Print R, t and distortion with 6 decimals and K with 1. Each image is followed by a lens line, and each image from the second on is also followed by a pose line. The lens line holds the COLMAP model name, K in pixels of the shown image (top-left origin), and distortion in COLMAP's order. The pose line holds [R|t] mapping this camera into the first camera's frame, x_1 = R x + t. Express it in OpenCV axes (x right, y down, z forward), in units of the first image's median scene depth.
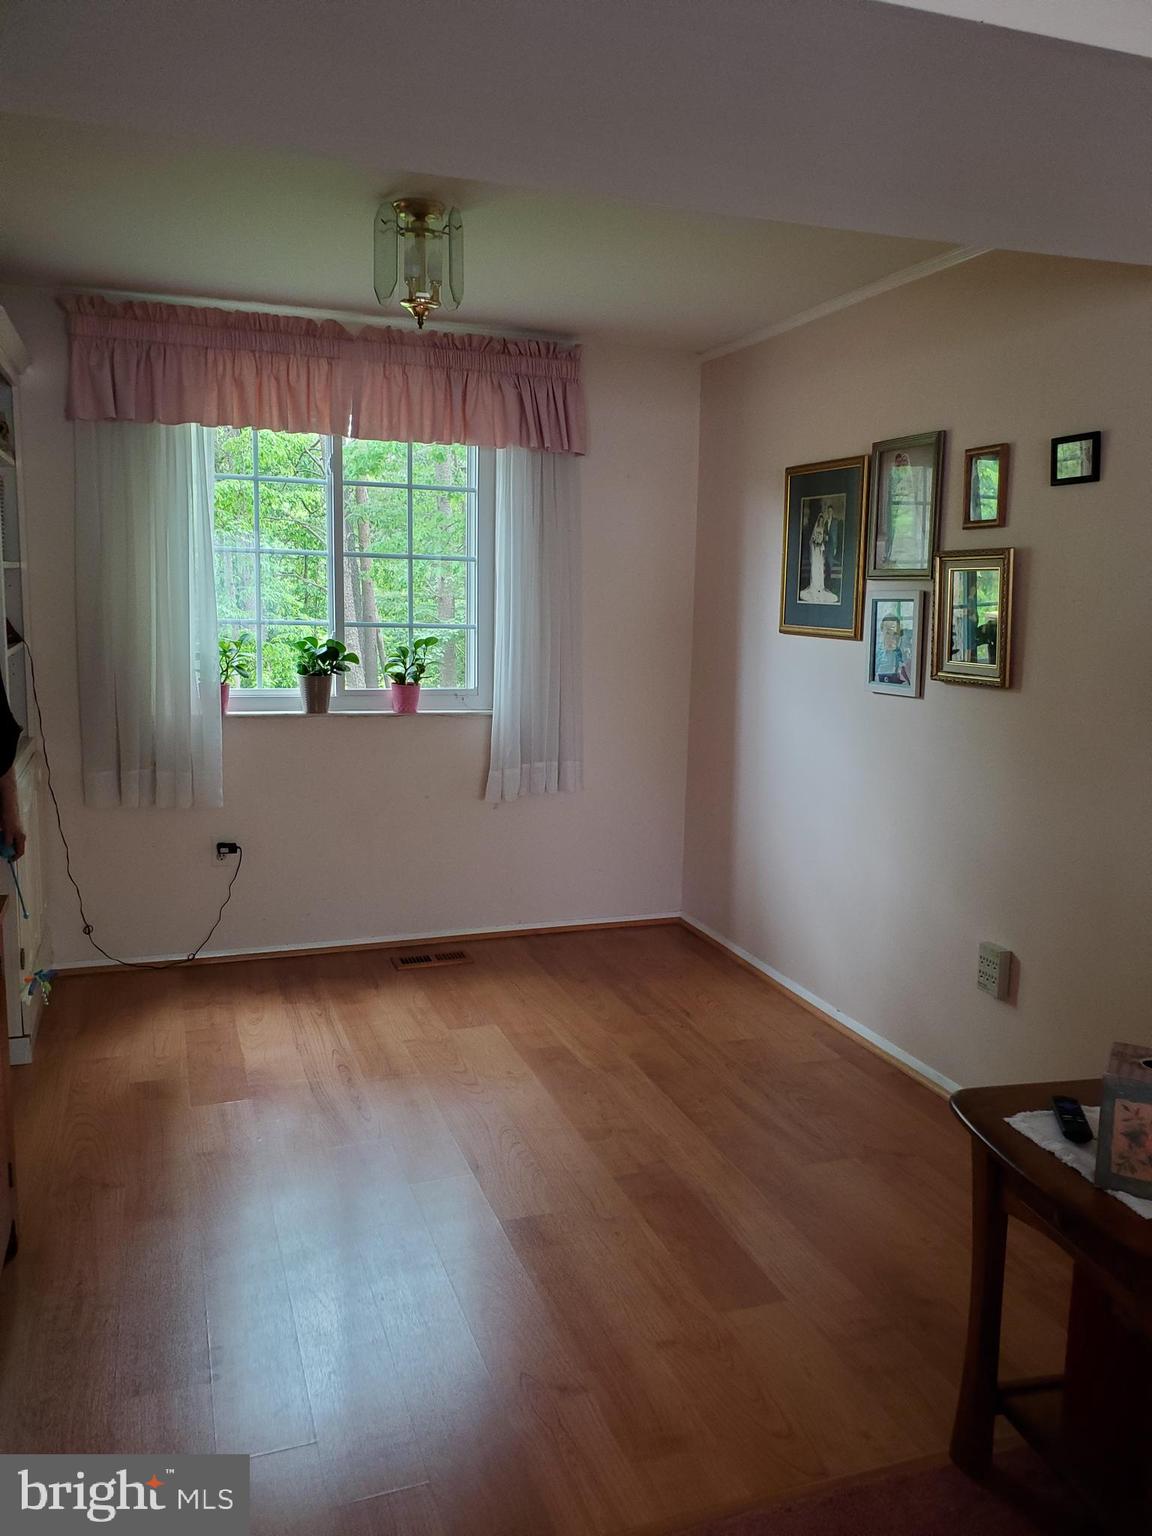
lens RADIAL K [[1222.8, 0, 576.0], [0, 1222.8, 768.0], [0, 0, 1]] dist [0.011498, 0.001291]
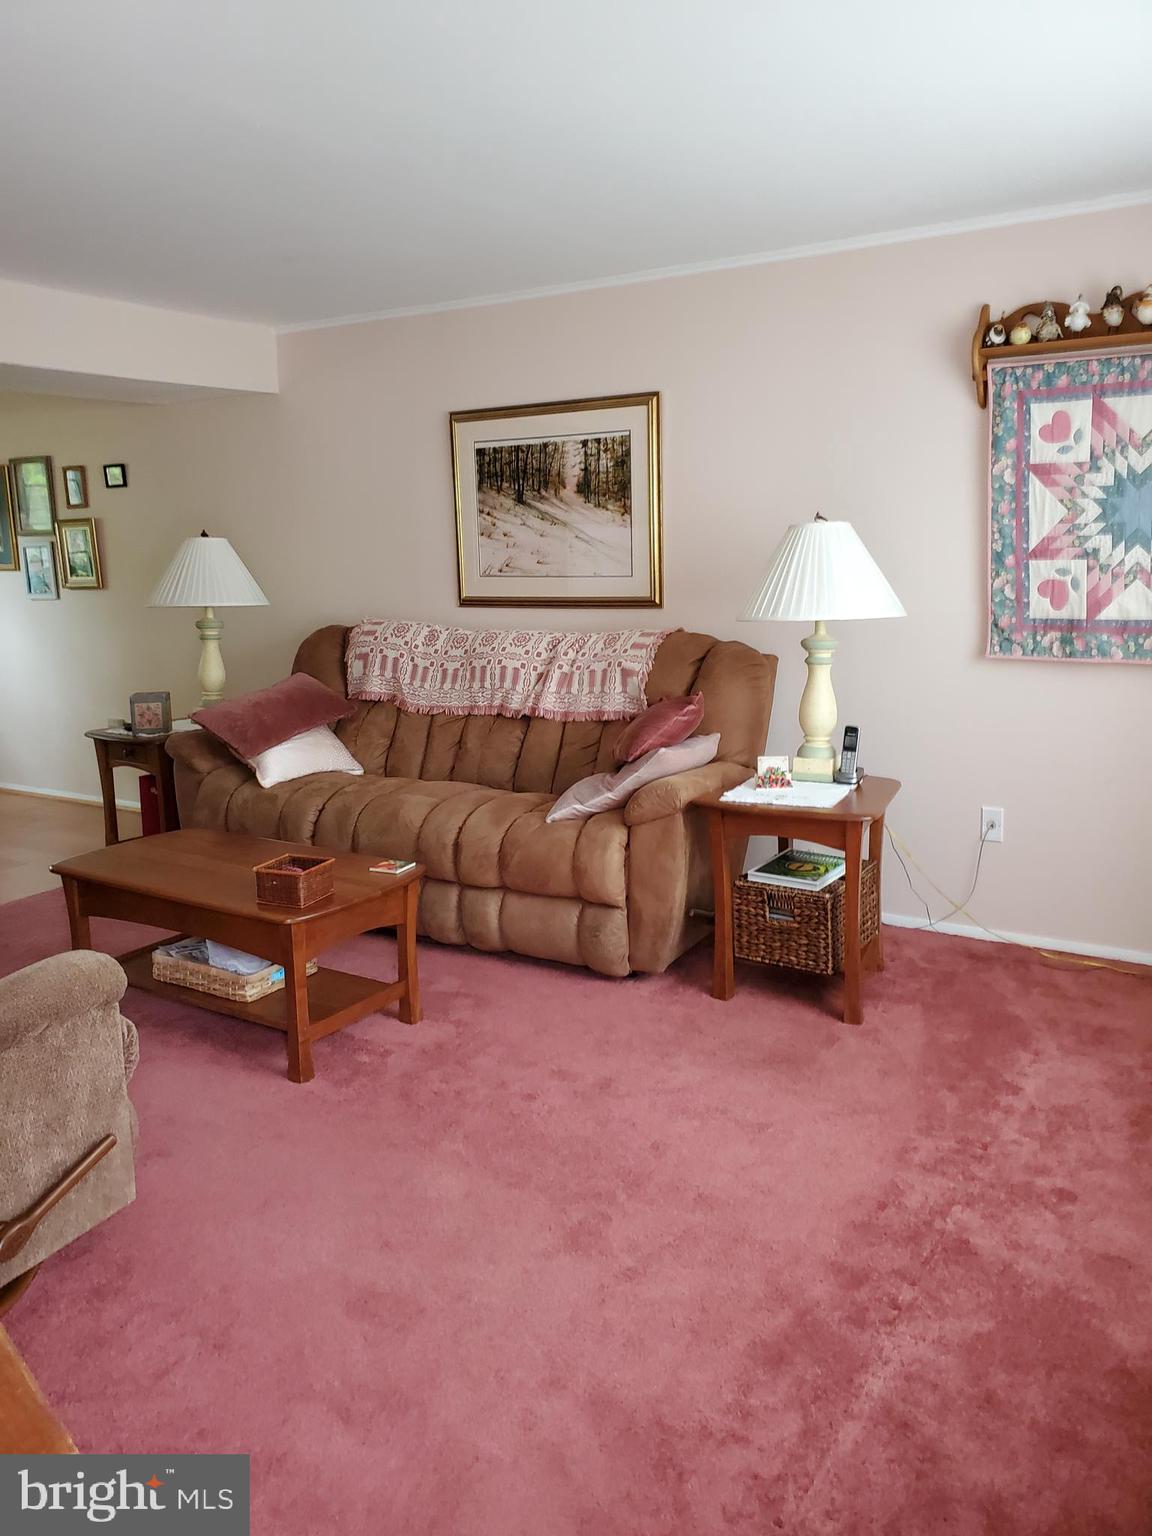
lens RADIAL K [[1222.8, 0, 576.0], [0, 1222.8, 768.0], [0, 0, 1]] dist [0.011498, 0.001291]
pose [[0.787765, -0.141651, 0.599468, -0.255445], [0.121084, 0.989822, 0.074773, 0.154665], [-0.603958, 0.013683, 0.796899, -0.968023]]
